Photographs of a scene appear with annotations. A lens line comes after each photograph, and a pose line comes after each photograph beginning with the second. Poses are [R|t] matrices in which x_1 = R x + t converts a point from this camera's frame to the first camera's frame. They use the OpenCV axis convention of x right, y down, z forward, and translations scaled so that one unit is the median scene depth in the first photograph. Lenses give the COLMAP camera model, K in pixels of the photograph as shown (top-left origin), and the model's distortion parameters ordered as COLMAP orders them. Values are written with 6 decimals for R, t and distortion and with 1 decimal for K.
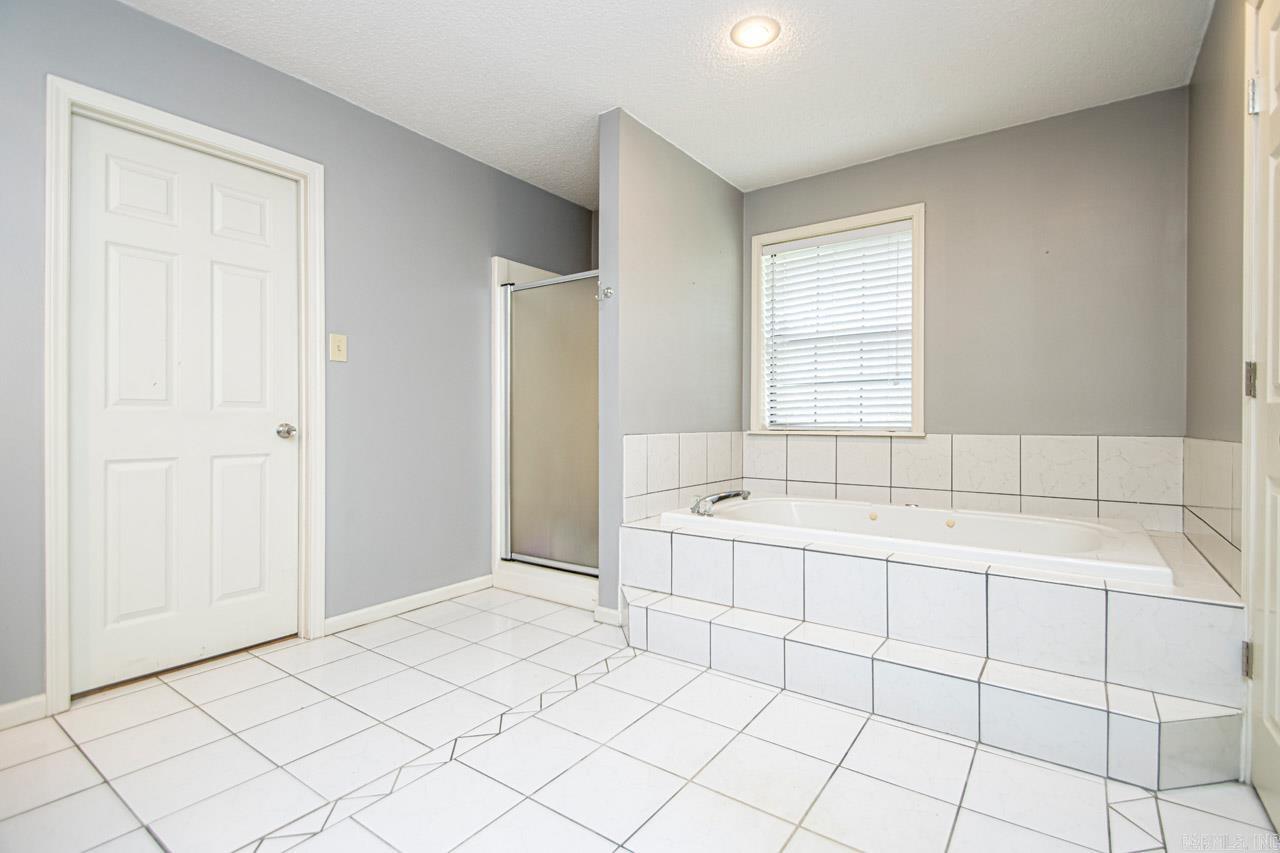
lens RADIAL K [[594.2, 0, 649.7], [0, 594.2, 423.7], [0, 0, 1]] dist [0.020842, -0.018135]
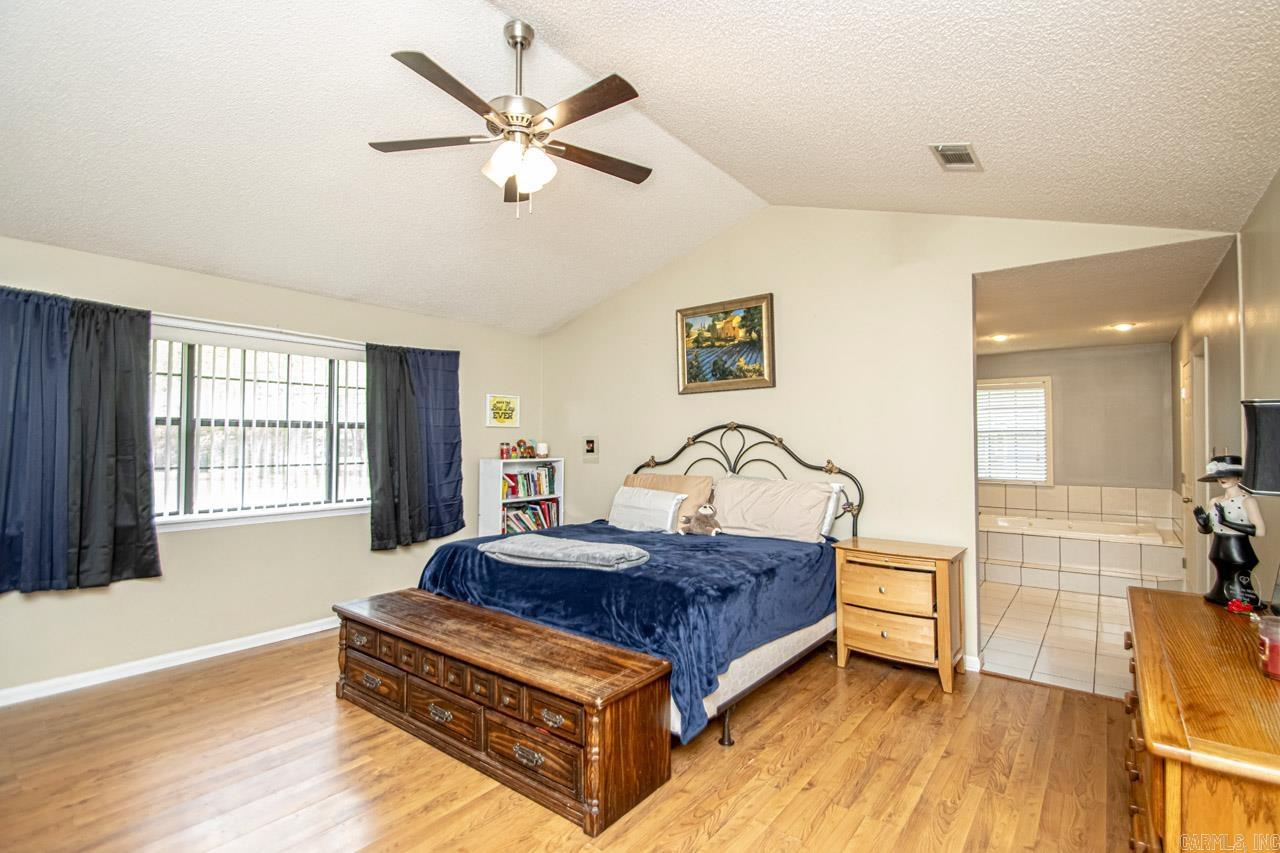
lens RADIAL K [[594.2, 0, 647.5], [0, 594.2, 425.8], [0, 0, 1]] dist [0.020842, -0.018135]
pose [[0.998546, -0.000978, -0.053896, -0.891440], [-0.000731, 0.999498, -0.031678, -0.129102], [0.053900, 0.031671, 0.998044, -1.231987]]
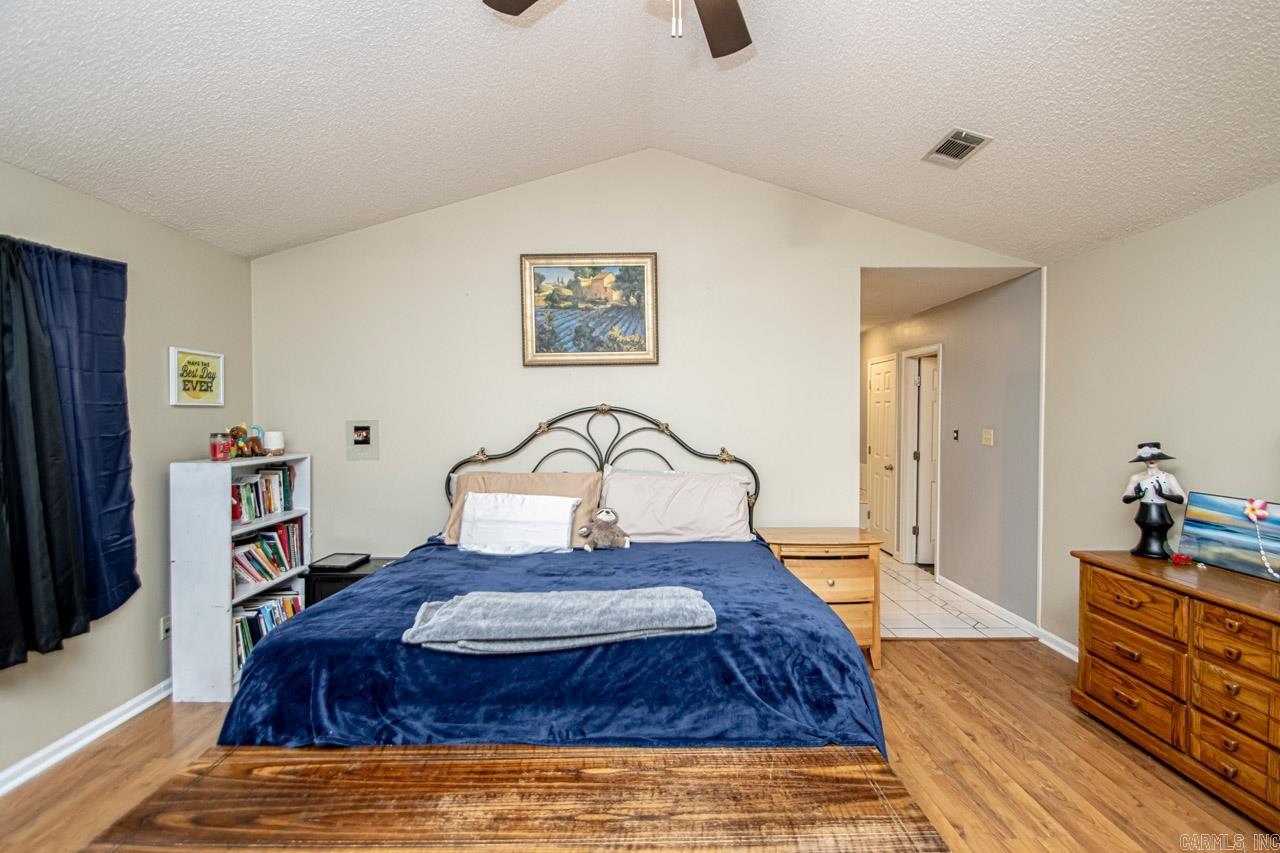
lens RADIAL K [[594.2, 0, 650.7], [0, 594.2, 428.3], [0, 0, 1]] dist [0.020842, -0.018135]
pose [[0.812356, -0.013724, 0.583000, -1.392177], [0.004647, 0.999844, 0.017061, -0.156473], [-0.583143, -0.011151, 0.812293, -0.782594]]
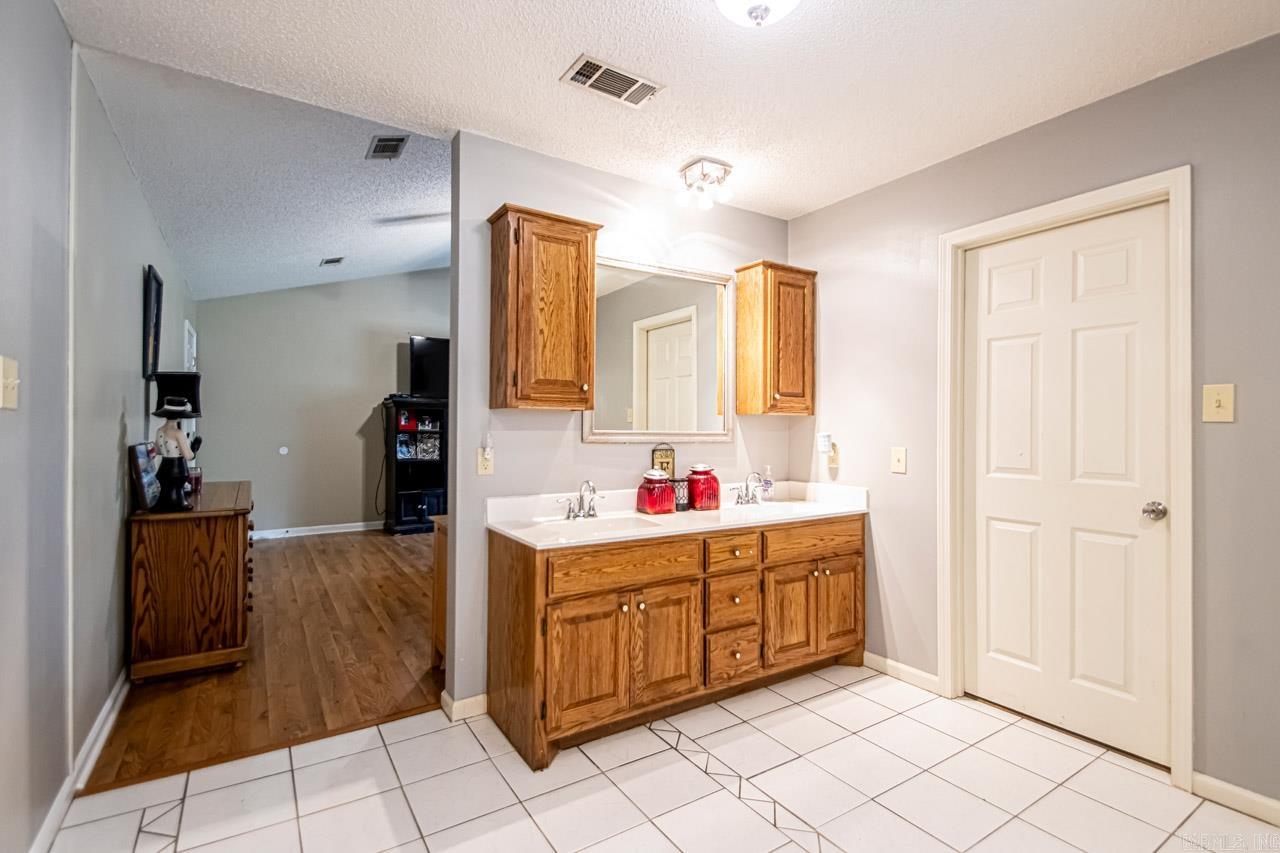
lens RADIAL K [[594.2, 0, 645.9], [0, 594.2, 420.8], [0, 0, 1]] dist [0.020842, -0.018135]
pose [[-0.384312, -0.011060, -0.923137, 0.329677], [-0.008861, 0.999926, -0.008291, -0.078379], [0.923161, 0.004994, -0.384382, 0.532780]]
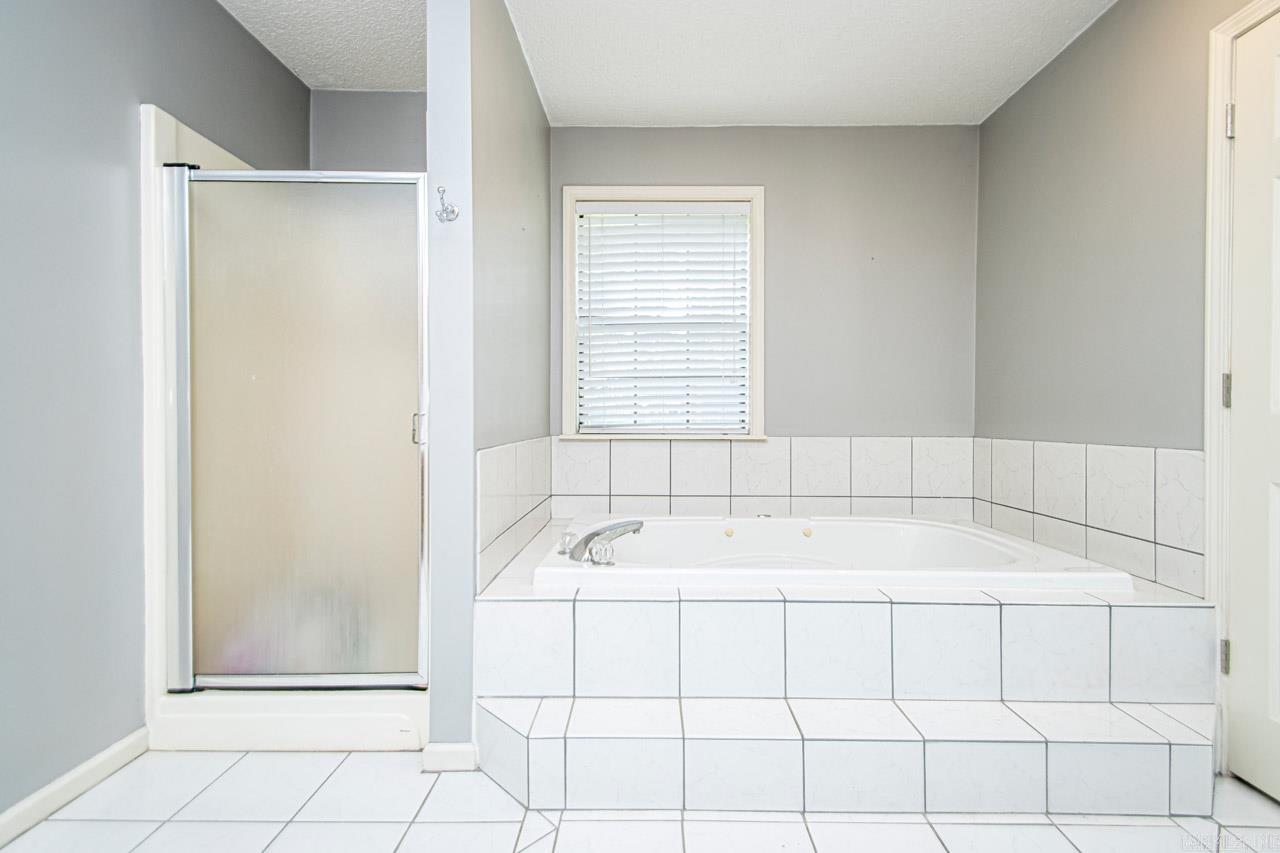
lens RADIAL K [[594.2, 0, 649.2], [0, 594.2, 418.0], [0, 0, 1]] dist [0.020842, -0.018135]
pose [[0.819380, 0.001410, 0.573250, -0.215775], [-0.002021, 0.999998, 0.000428, -0.012492], [-0.573248, -0.001510, 0.819381, 0.348825]]
